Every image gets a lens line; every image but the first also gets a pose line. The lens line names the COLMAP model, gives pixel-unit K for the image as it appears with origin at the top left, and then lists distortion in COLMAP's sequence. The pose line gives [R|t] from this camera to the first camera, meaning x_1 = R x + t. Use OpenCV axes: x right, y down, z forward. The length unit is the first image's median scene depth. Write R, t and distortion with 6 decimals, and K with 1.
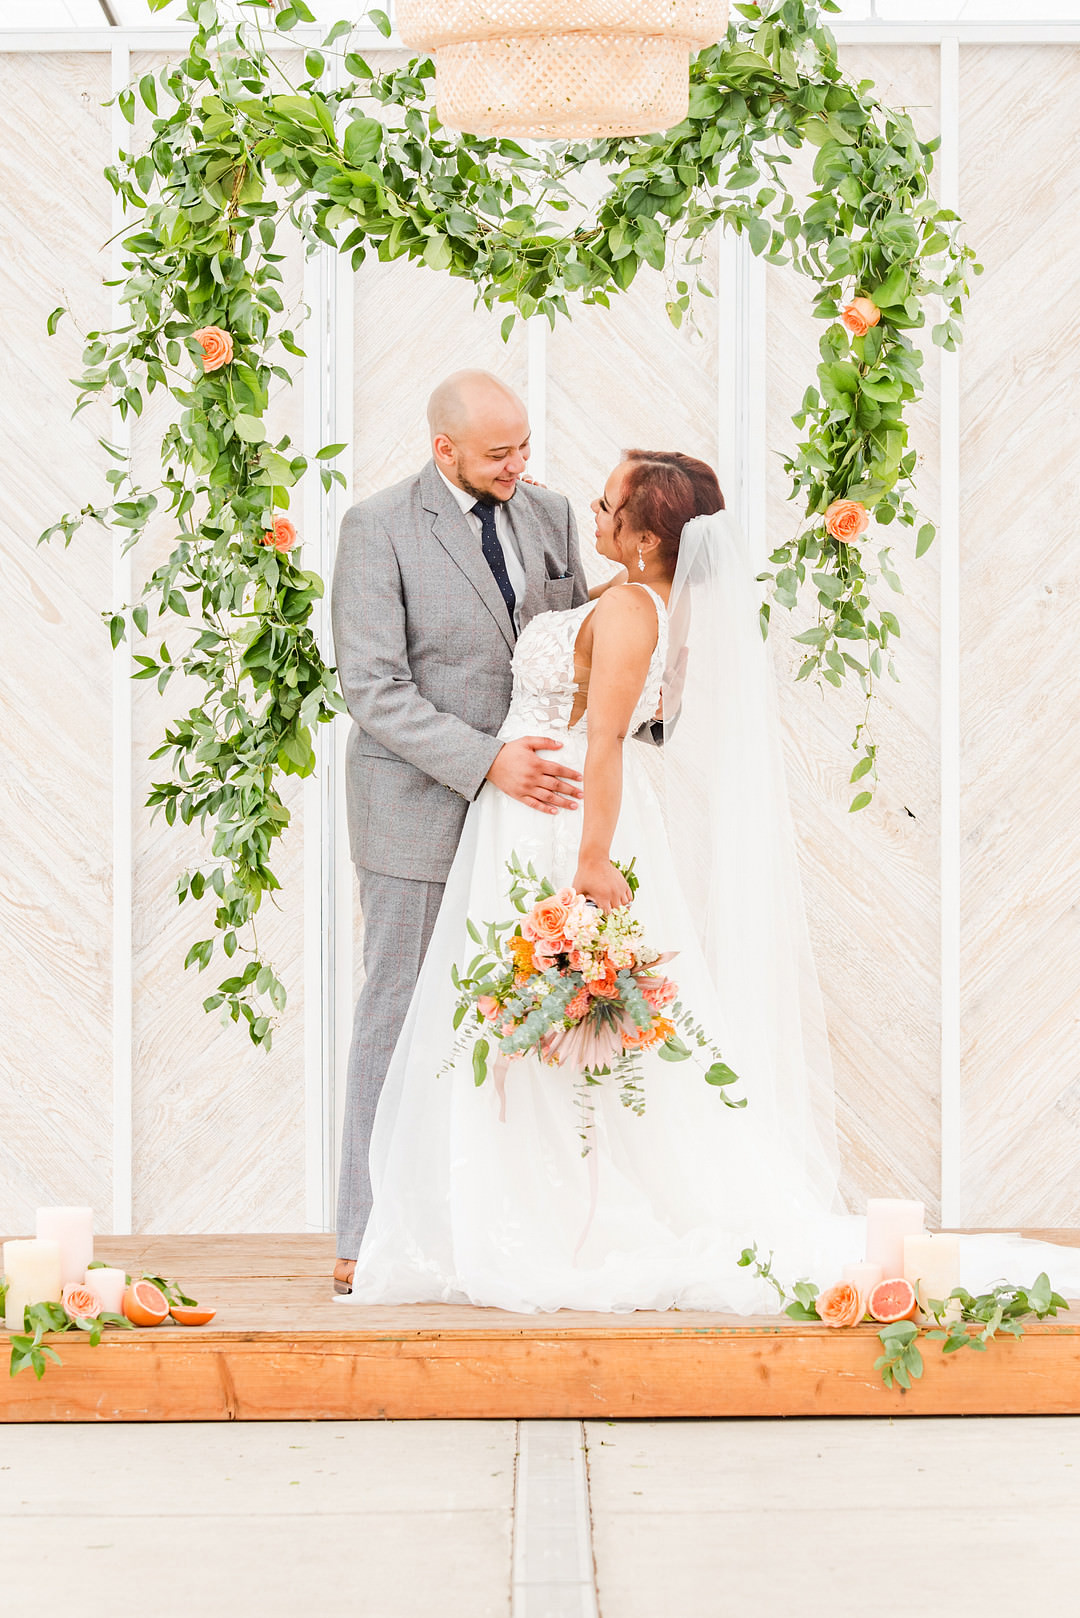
lens RADIAL K [[5260.4, 0, 547.7], [0, 5260.4, 795.4], [0, 0, 1]] dist [0.041134, 0.000000]
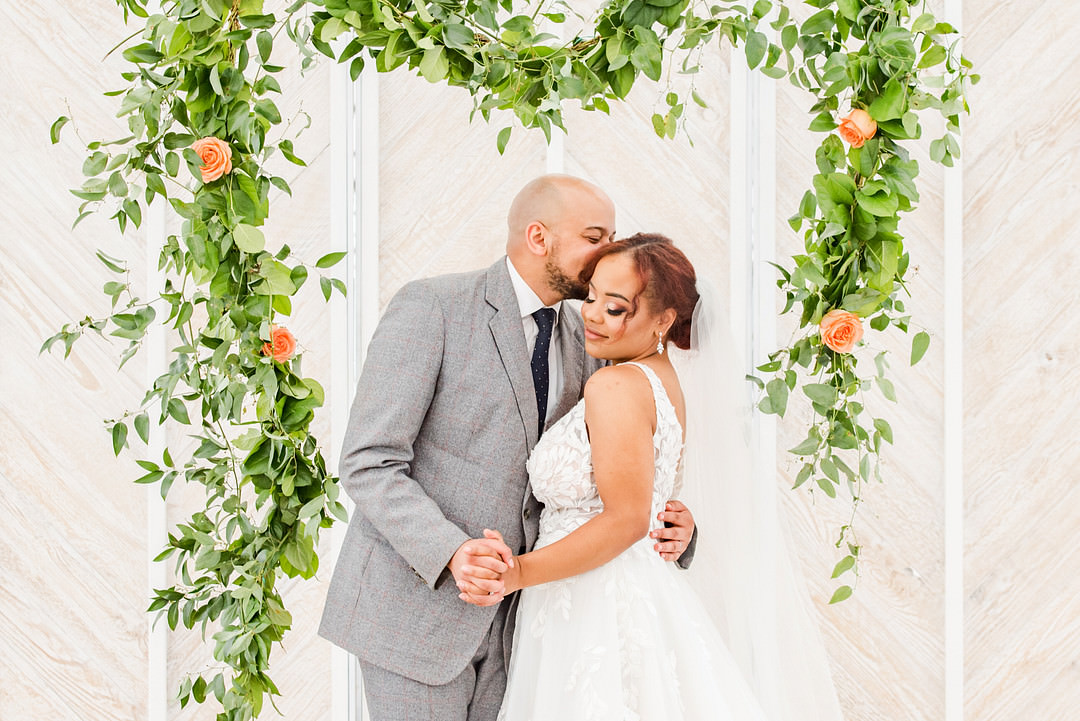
lens RADIAL K [[4219.6, 0, 545.3], [0, 4219.6, 359.7], [0, 0, 1]] dist [0.064591, 0.000000]
pose [[0.999659, -0.000628, -0.026113, 0.020911], [0.000786, 0.999982, 0.006029, -0.051355], [0.026109, -0.006047, 0.999641, 0.195765]]
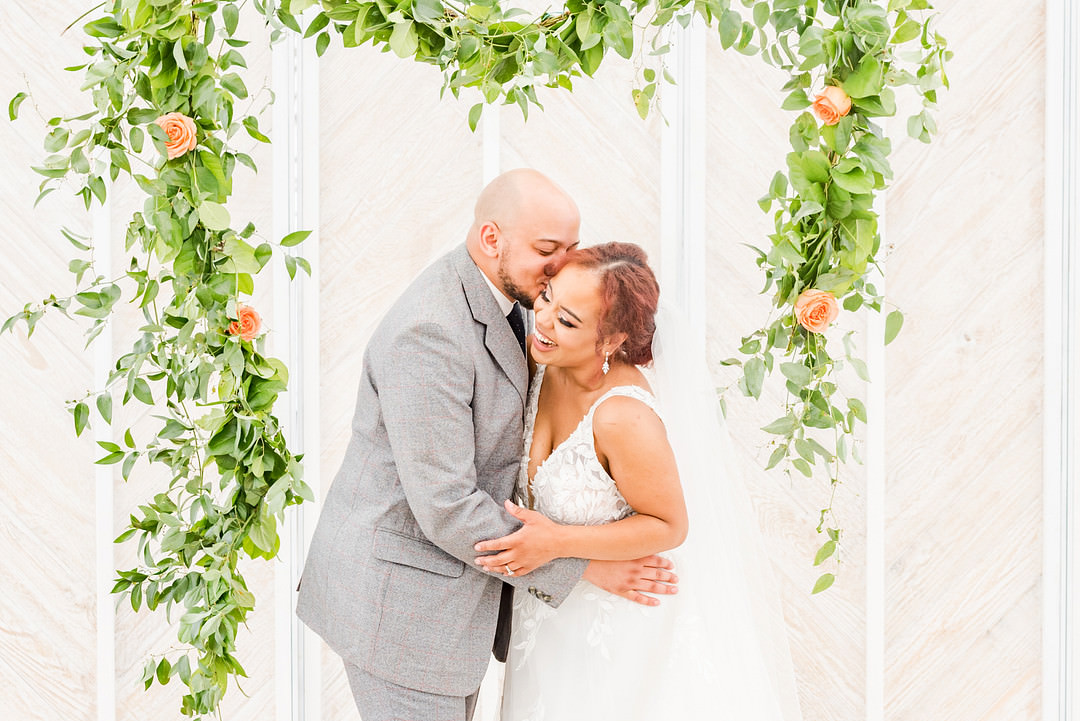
lens RADIAL K [[3477.8, 0, 522.1], [0, 3477.8, 476.5], [0, 0, 1]] dist [0.024710, 0.000000]
pose [[0.999816, -0.000490, 0.019192, -0.011170], [-0.000368, 0.999001, 0.044693, -0.049993], [-0.019194, -0.044692, 0.998816, 0.342168]]
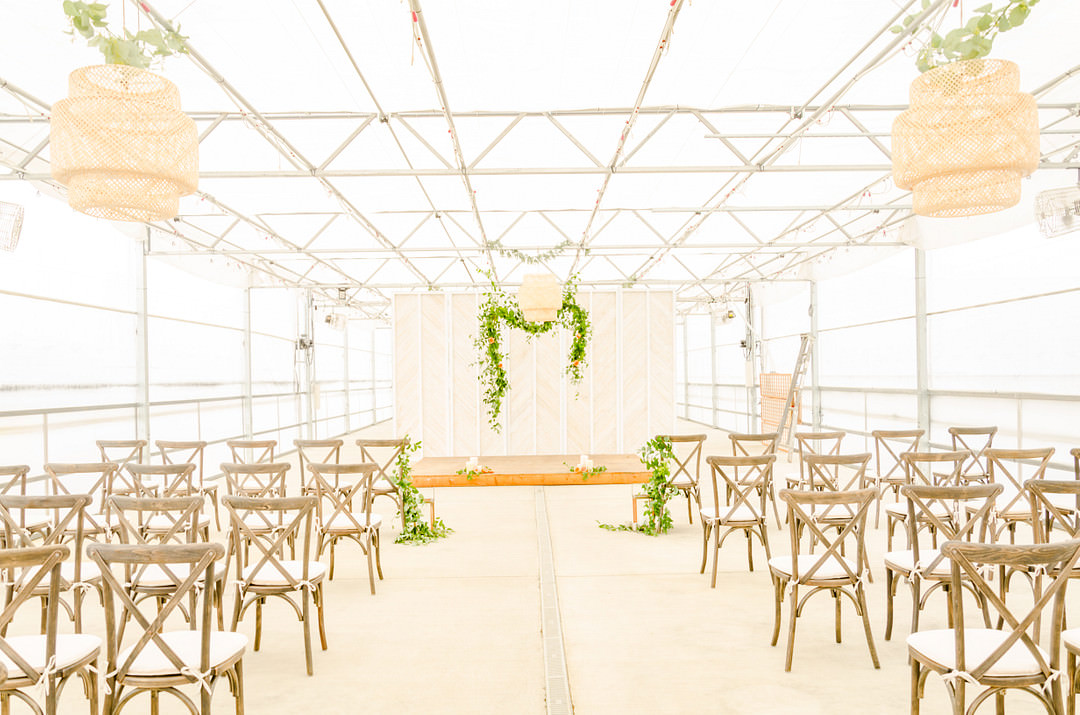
lens RADIAL K [[823.1, 0, 529.8], [0, 823.1, 364.8], [0, 0, 1]] dist [0.013045, 0.000731]
pose [[0.999968, -0.007820, -0.001676, -0.008009], [0.007821, 0.999969, 0.000282, -0.050530], [0.001674, -0.000295, 0.999999, -0.163819]]
